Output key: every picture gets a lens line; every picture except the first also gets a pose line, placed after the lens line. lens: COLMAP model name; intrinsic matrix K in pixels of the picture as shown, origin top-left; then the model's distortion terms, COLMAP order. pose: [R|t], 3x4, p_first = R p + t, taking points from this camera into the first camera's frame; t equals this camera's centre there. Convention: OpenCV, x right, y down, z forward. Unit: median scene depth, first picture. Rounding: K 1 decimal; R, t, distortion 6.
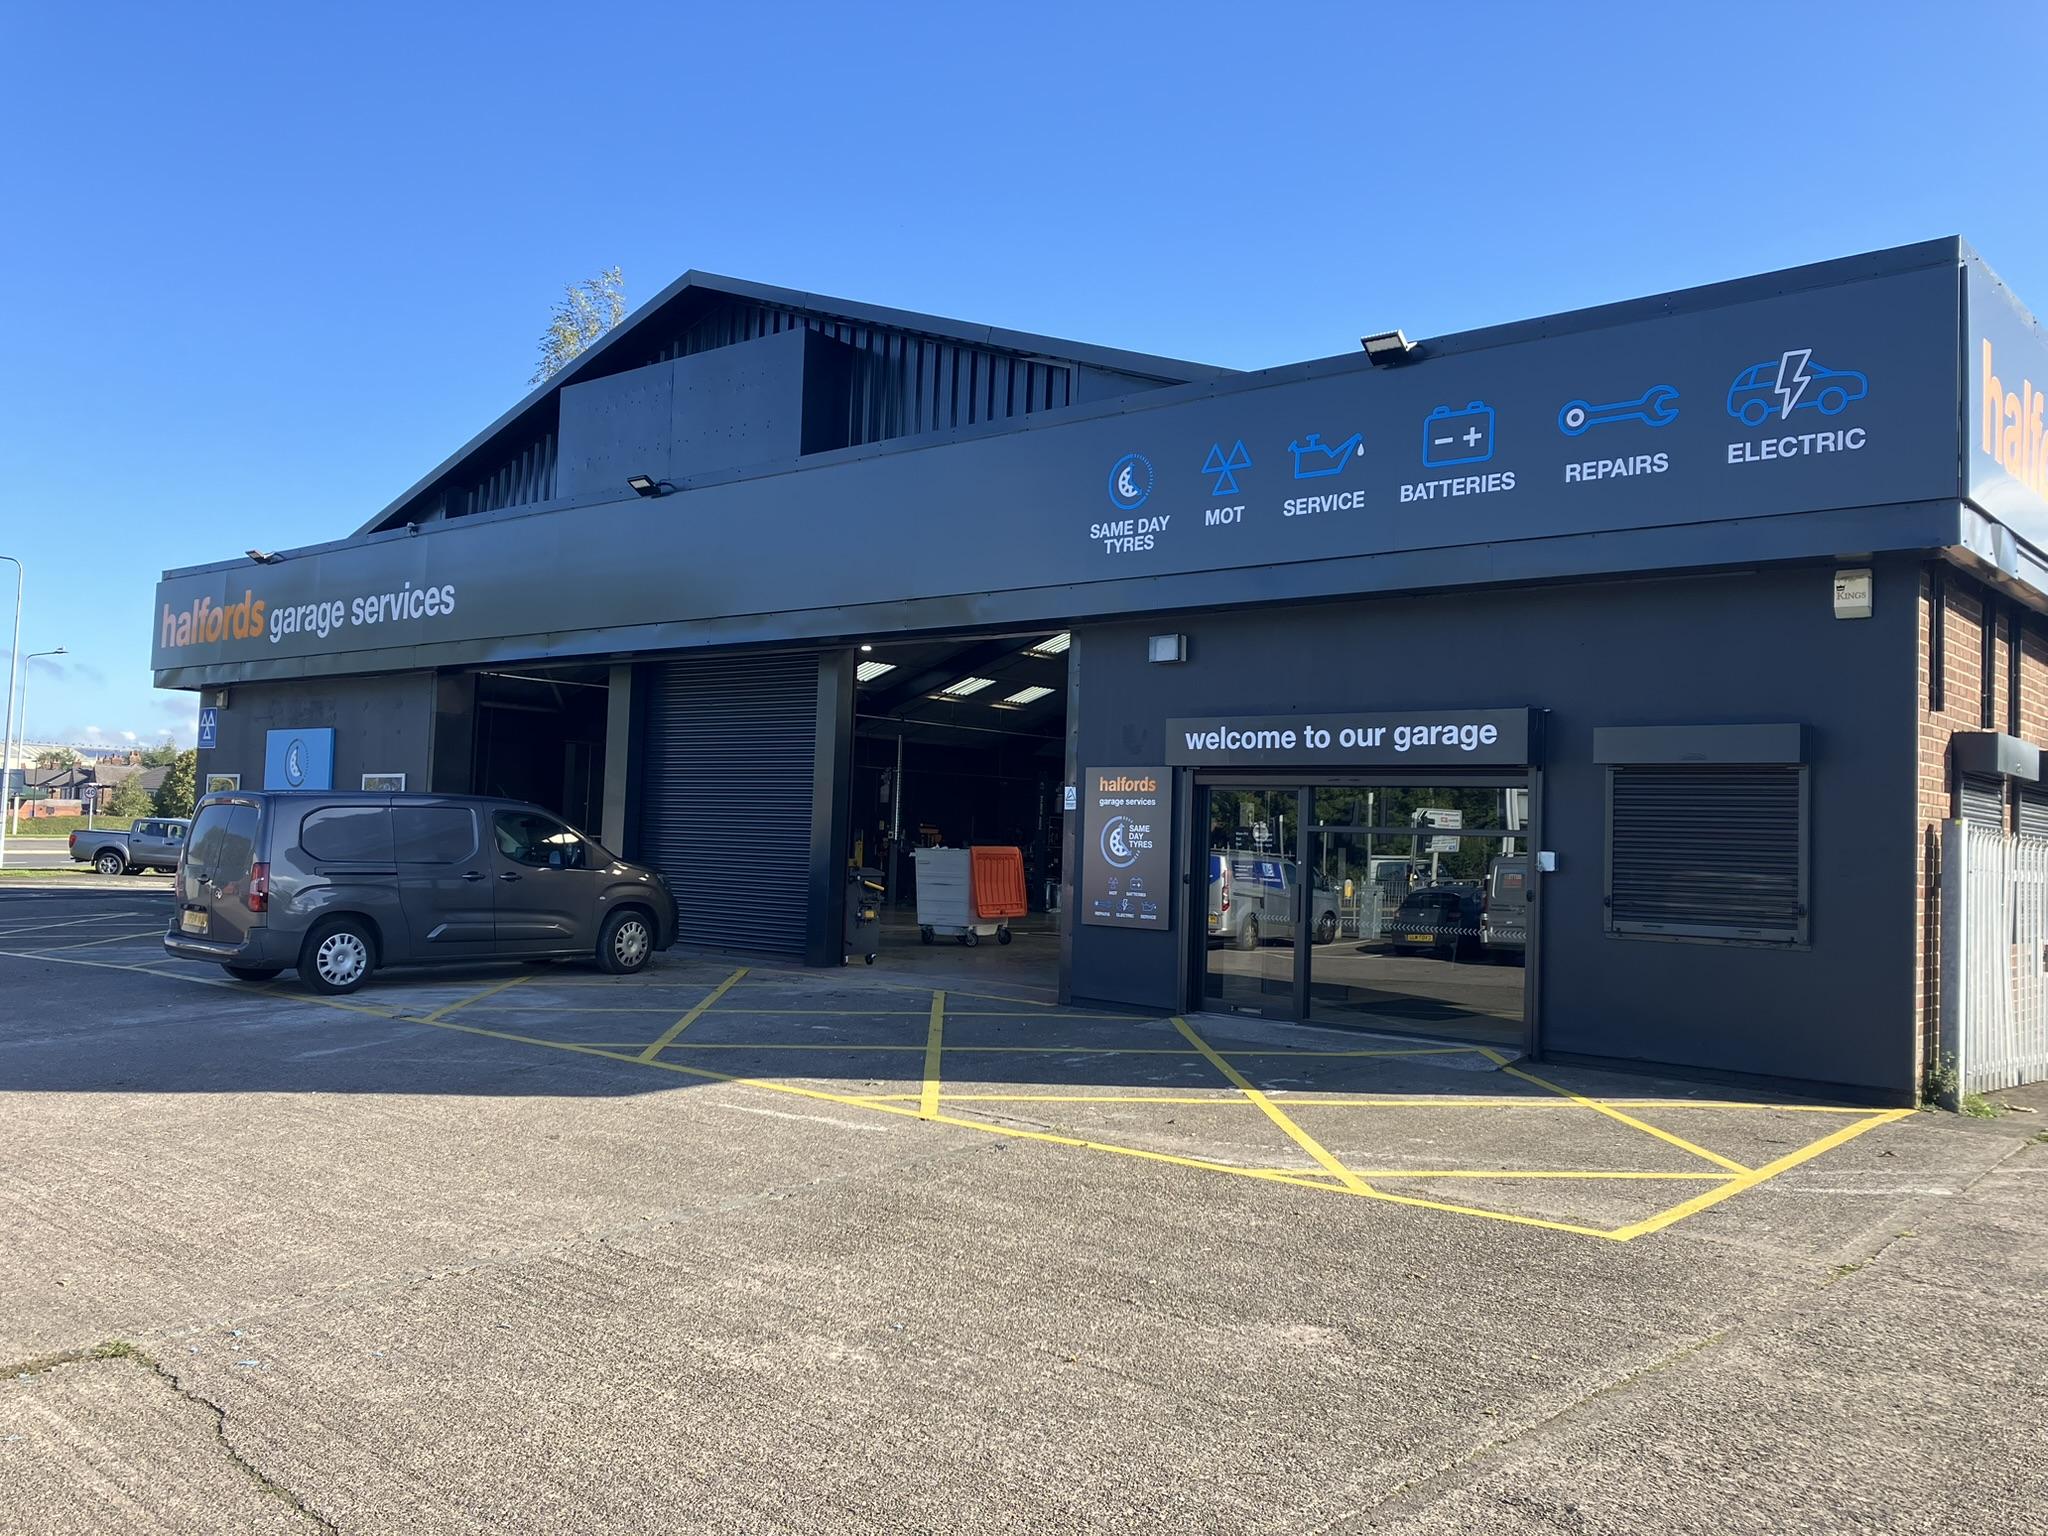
lens RADIAL K [[1674.0, 0, 1023.5], [0, 1674.0, 766.8], [0, 0, 1]] dist [0.033937, -0.013777]
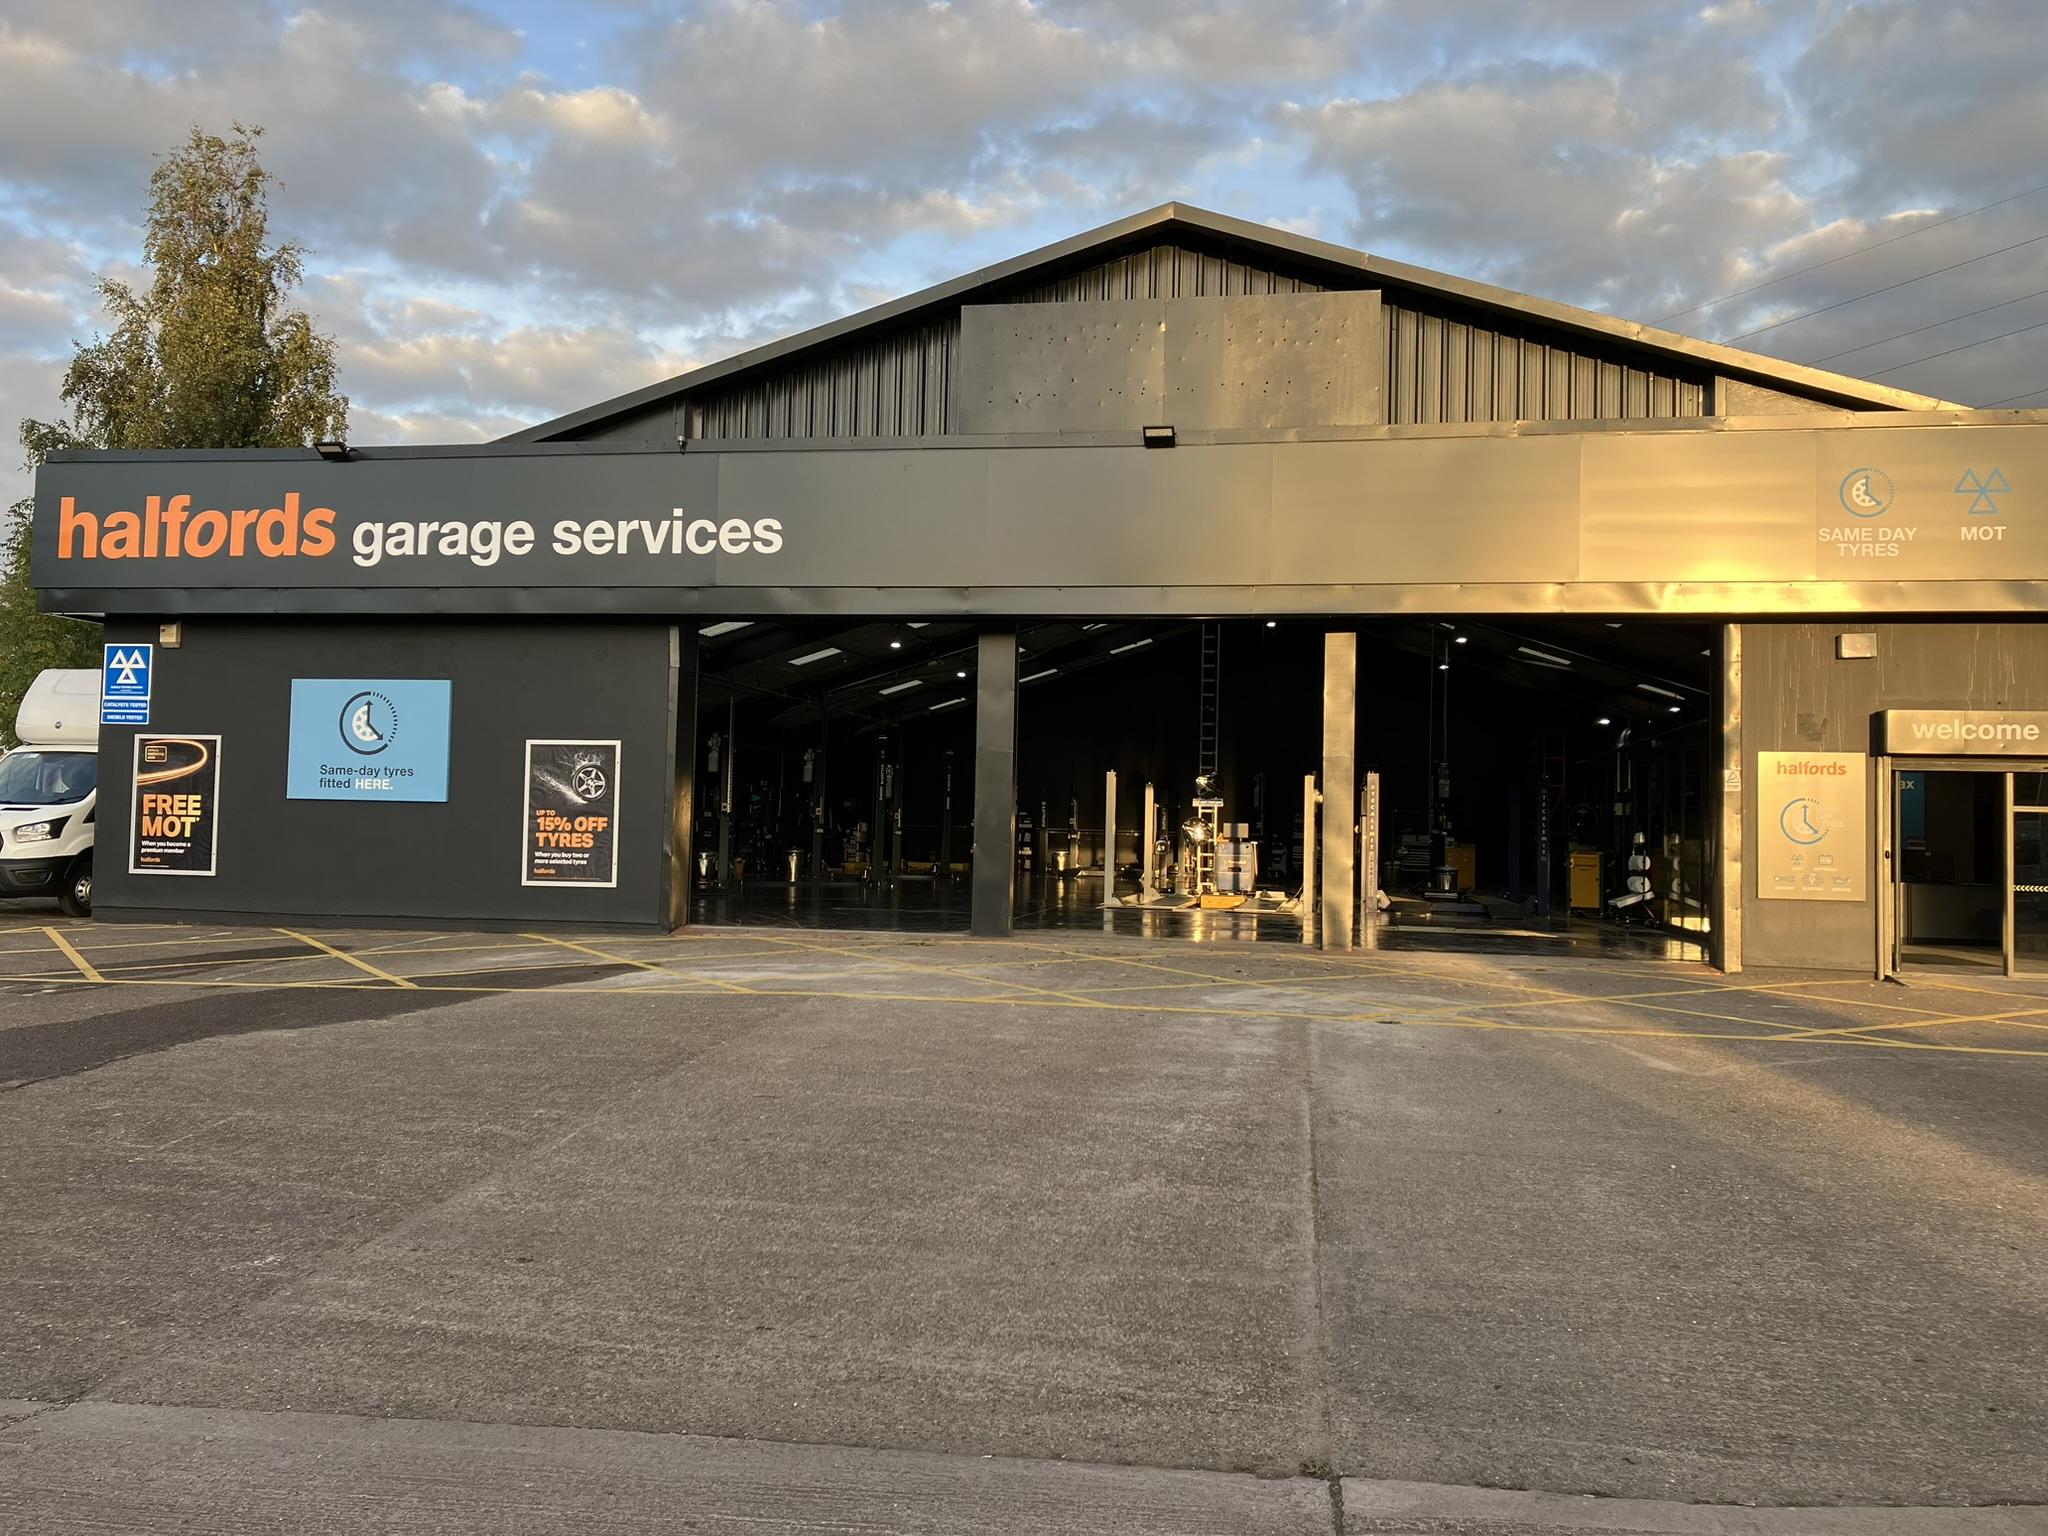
lens RADIAL K [[1674.0, 0, 1023.6], [0, 1674.0, 776.6], [0, 0, 1]] dist [0.033937, -0.013777]
pose [[0.870702, 0.034618, 0.490590, -0.633886], [-0.026490, 0.999373, -0.023505, 0.037499], [-0.491096, 0.007471, 0.871073, 0.203930]]
